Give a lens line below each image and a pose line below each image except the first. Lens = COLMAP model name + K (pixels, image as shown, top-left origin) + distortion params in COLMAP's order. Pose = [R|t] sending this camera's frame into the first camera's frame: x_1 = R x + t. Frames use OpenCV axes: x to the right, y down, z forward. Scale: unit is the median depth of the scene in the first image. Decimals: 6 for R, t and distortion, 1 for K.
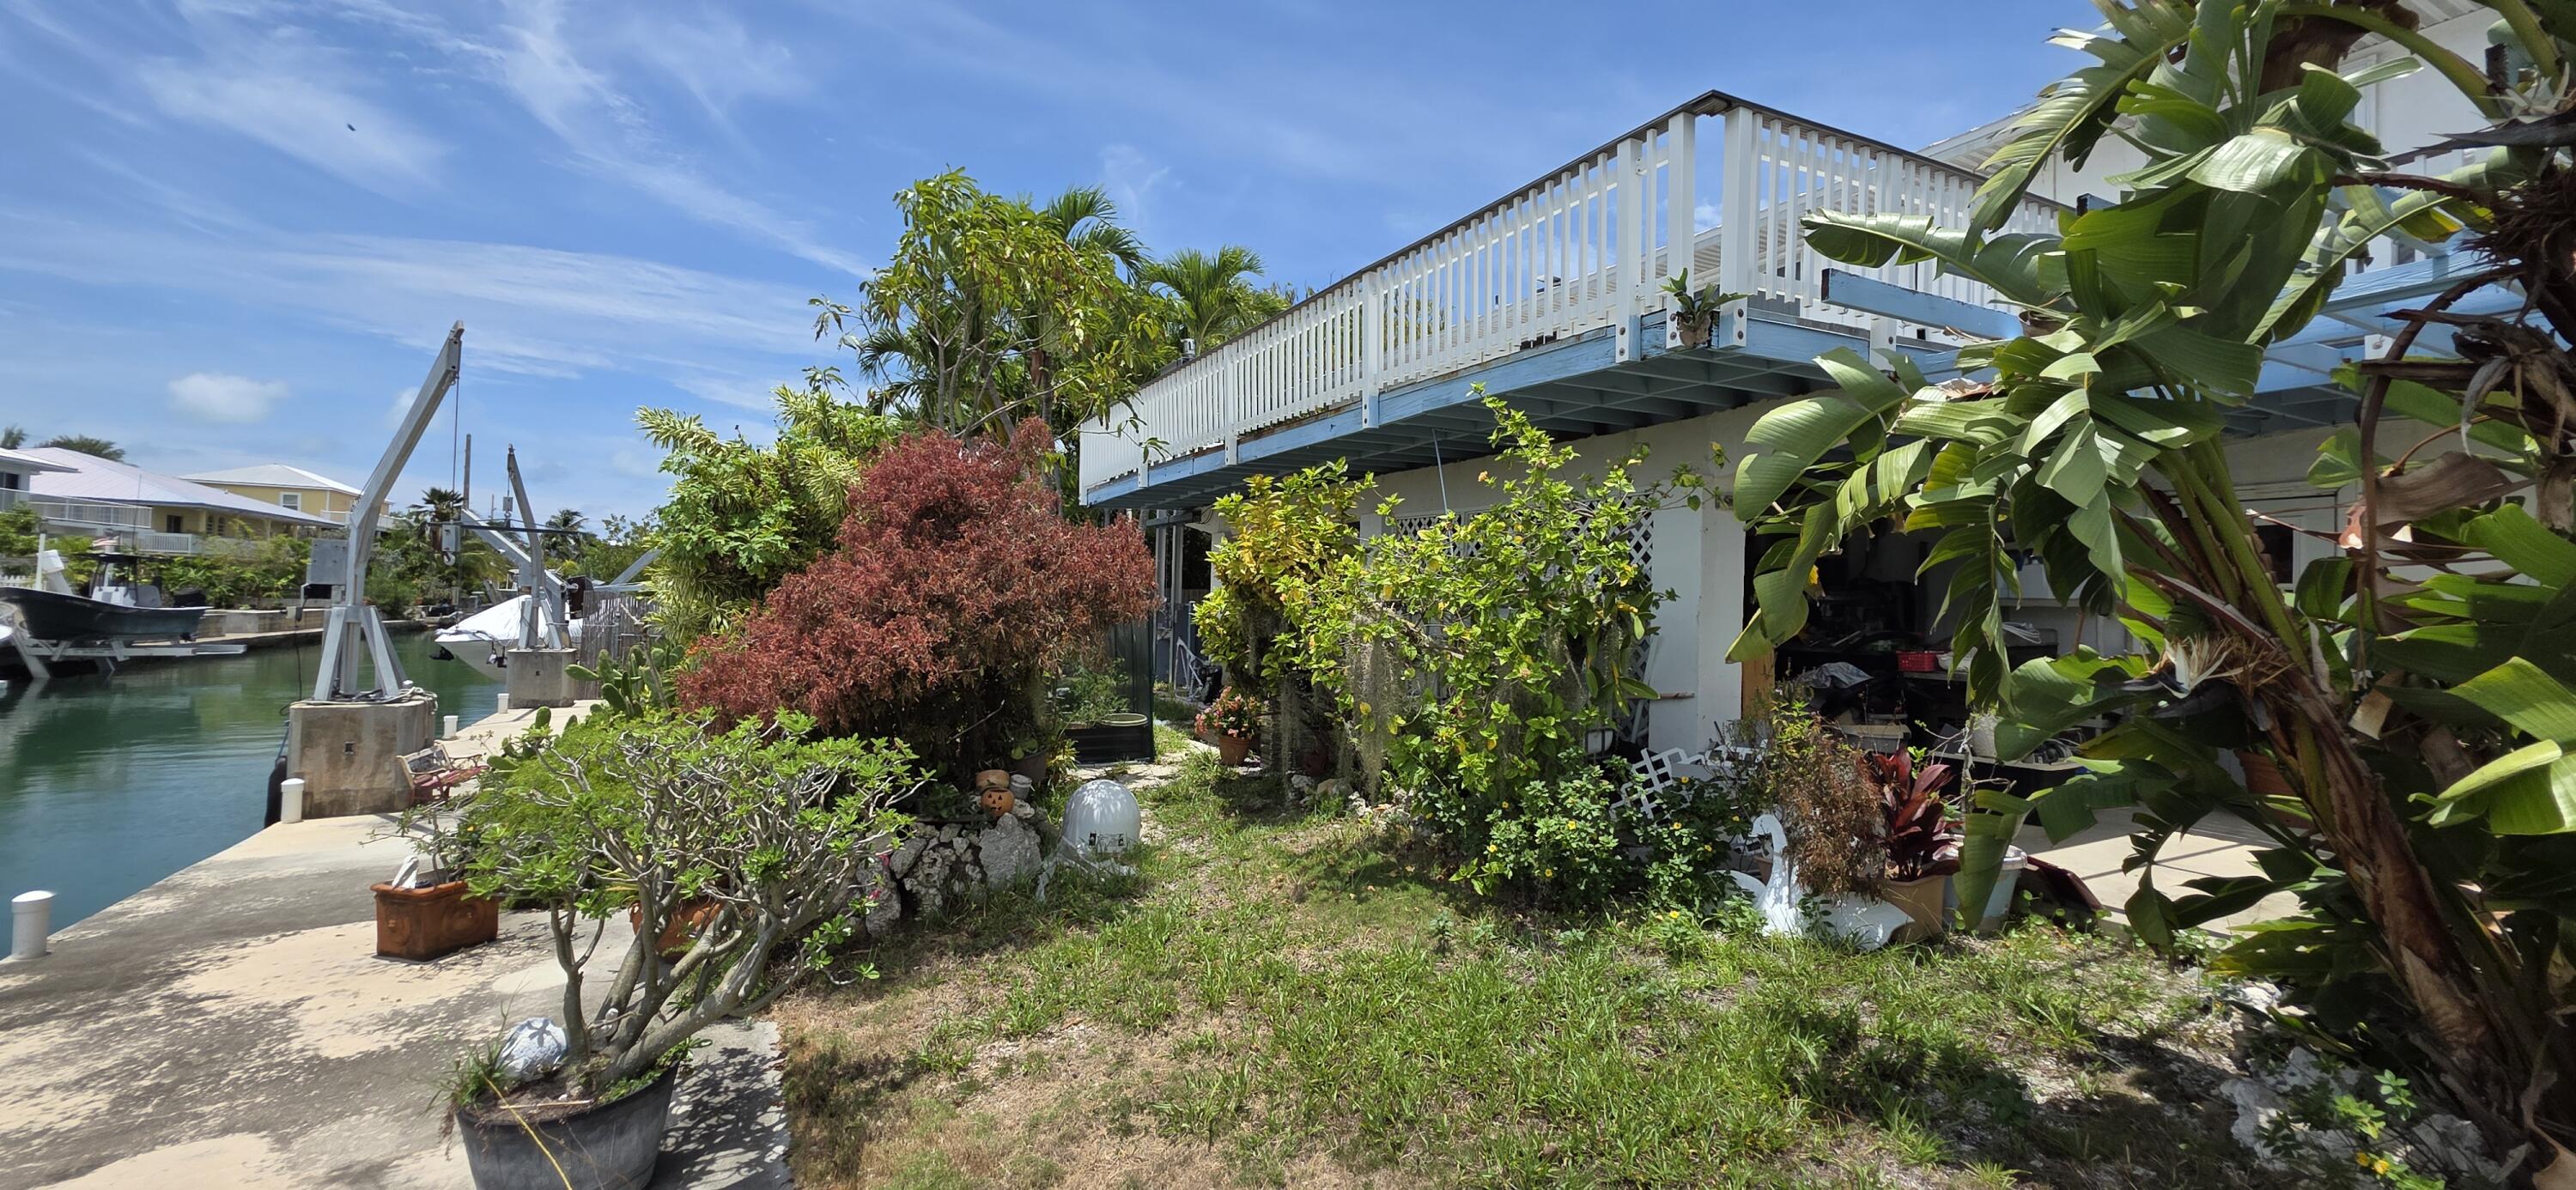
lens RADIAL K [[1032.1, 0, 1286.6], [0, 1032.1, 604.5], [0, 0, 1]] dist [0.002814, -0.000192]
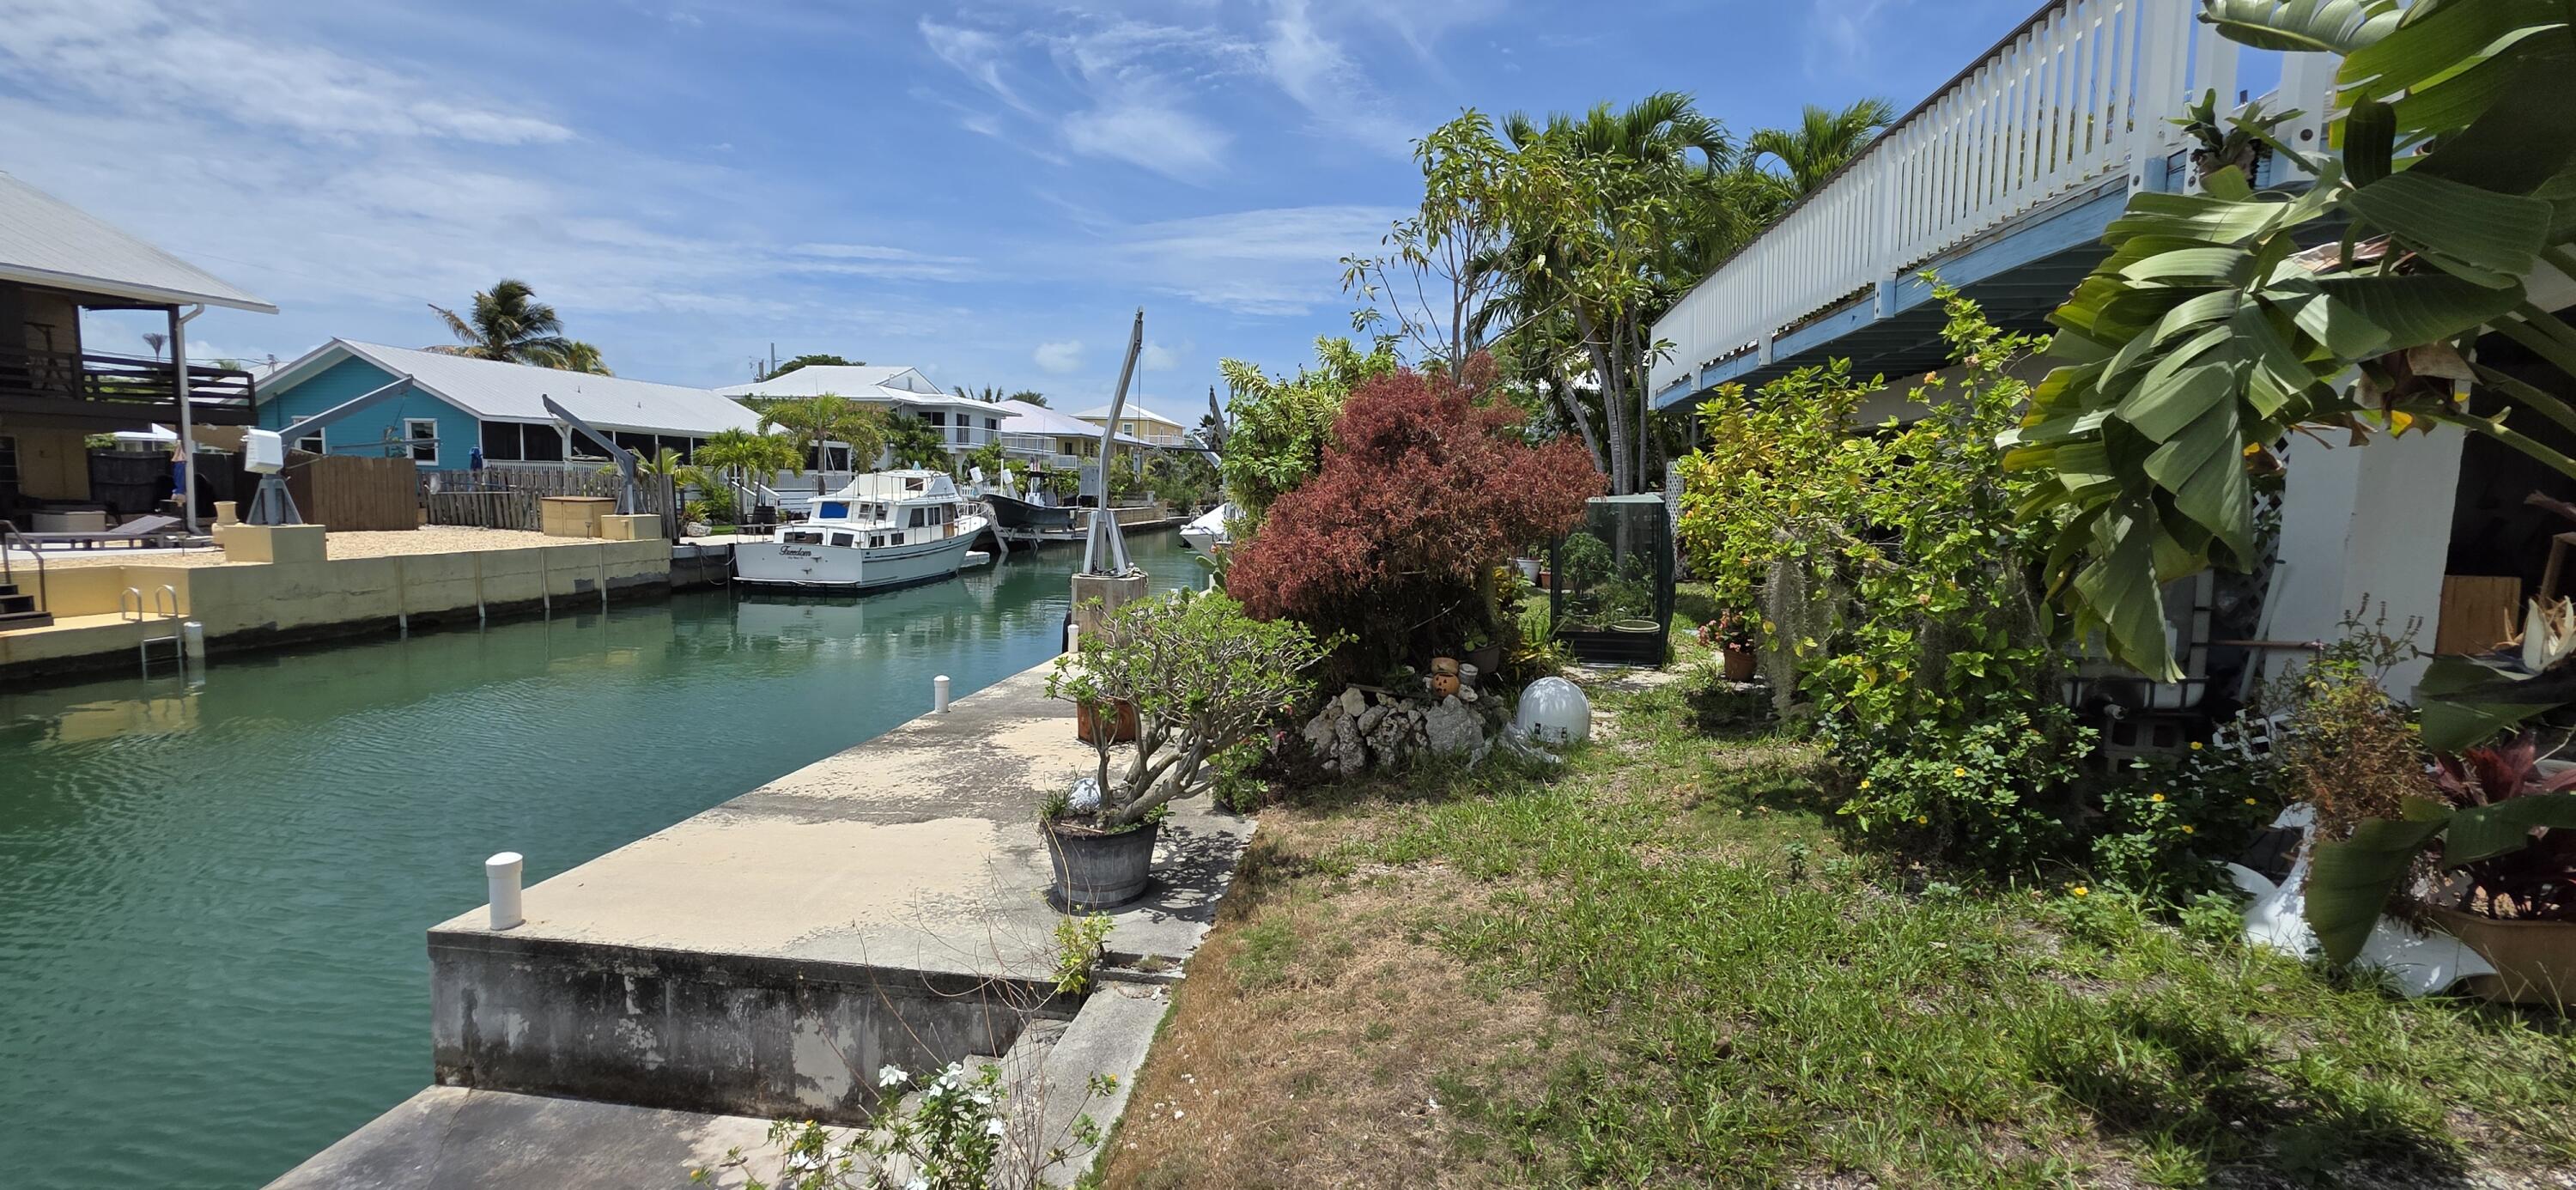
lens RADIAL K [[1032.1, 0, 1282.2], [0, 1032.1, 588.9], [0, 0, 1]] dist [0.002814, -0.000192]
pose [[0.805920, 0.051236, -0.589804, 0.281797], [-0.002636, 0.996549, 0.082968, -0.015947], [0.592019, -0.065310, 0.803273, -0.055306]]
